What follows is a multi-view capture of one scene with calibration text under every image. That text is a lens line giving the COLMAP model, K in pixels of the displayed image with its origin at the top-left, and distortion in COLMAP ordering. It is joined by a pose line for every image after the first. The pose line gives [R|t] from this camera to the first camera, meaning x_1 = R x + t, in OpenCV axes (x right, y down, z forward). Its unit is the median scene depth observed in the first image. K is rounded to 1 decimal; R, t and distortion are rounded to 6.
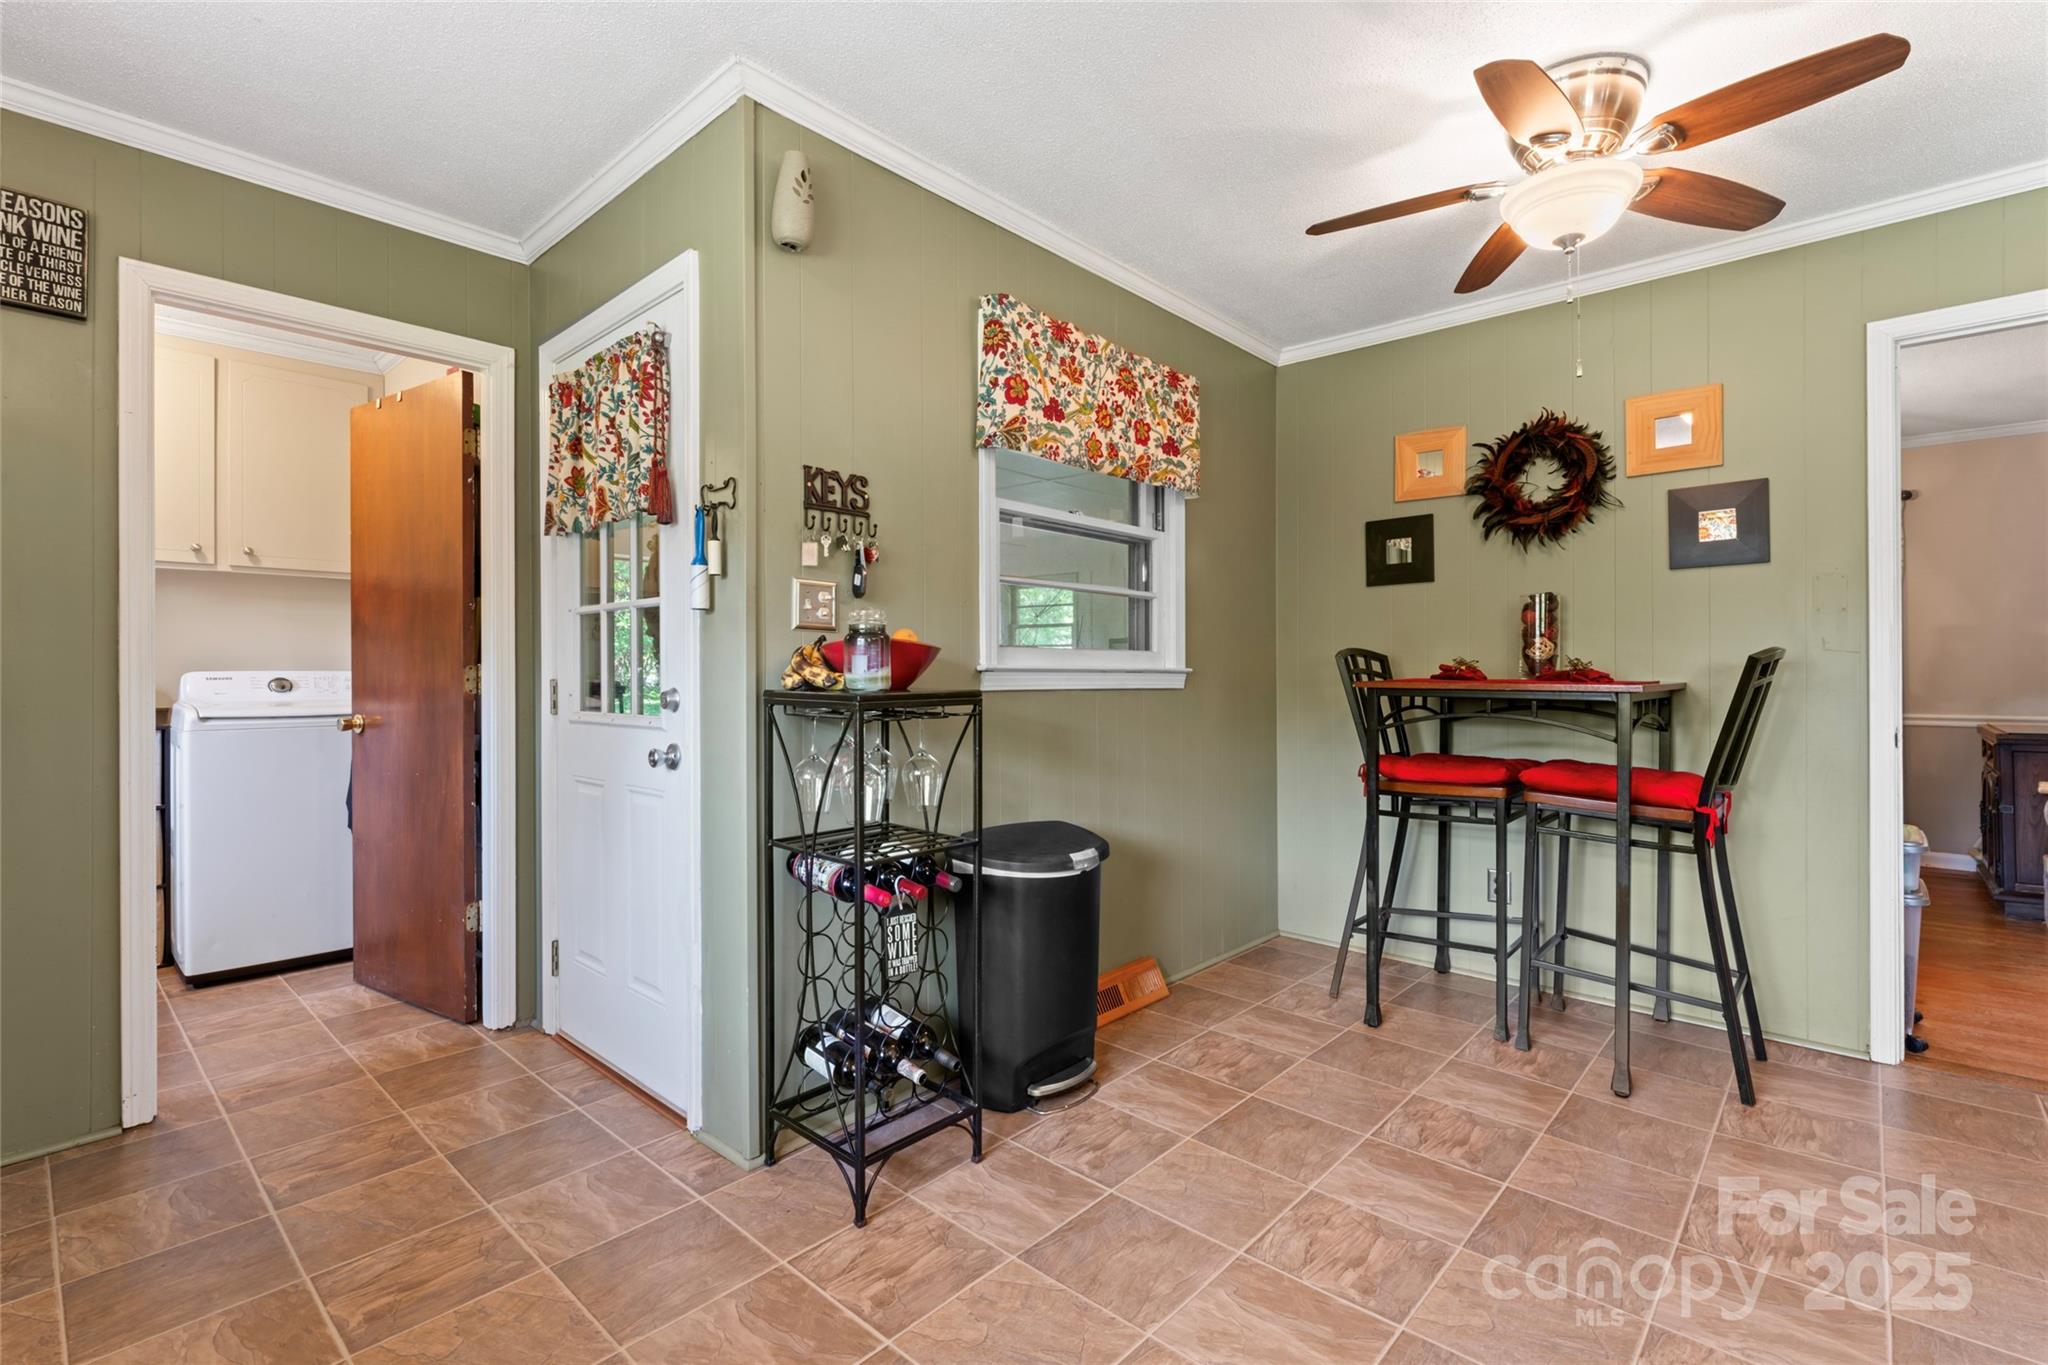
lens RADIAL K [[924.1, 0, 1034.7], [0, 924.1, 664.9], [0, 0, 1]] dist [-0.001417, -0.002231]
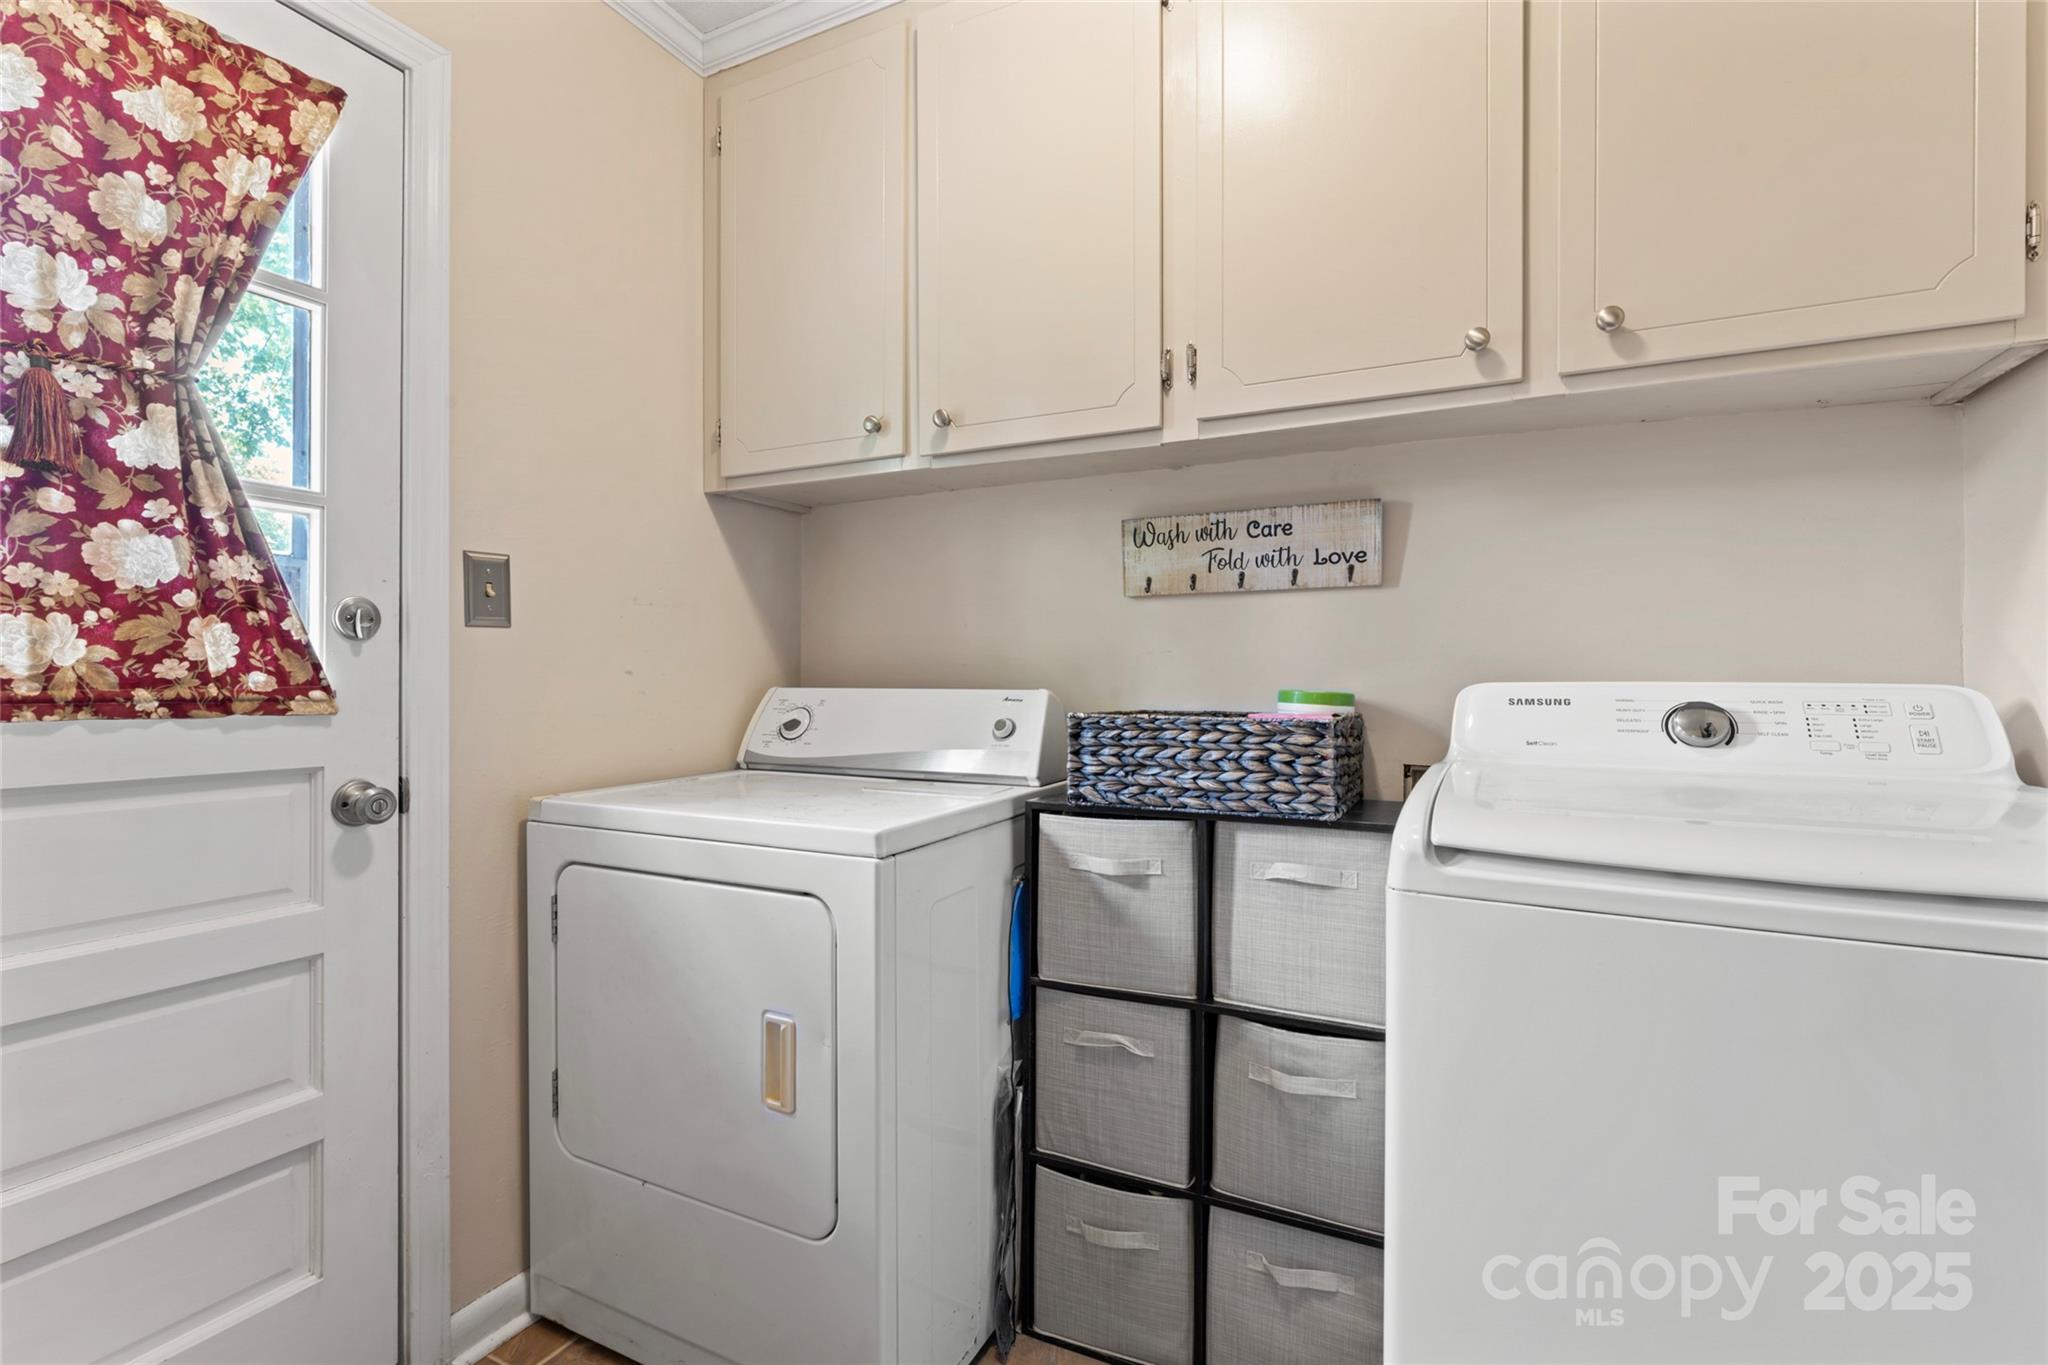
lens RADIAL K [[924.1, 0, 1019.3], [0, 924.1, 682.5], [0, 0, 1]] dist [-0.001417, -0.002231]
pose [[0.266415, 0.004179, -0.963849, -0.588819], [0.000365, 0.999990, 0.004437, 0.005409], [0.963858, -0.001534, 0.266411, 0.706389]]
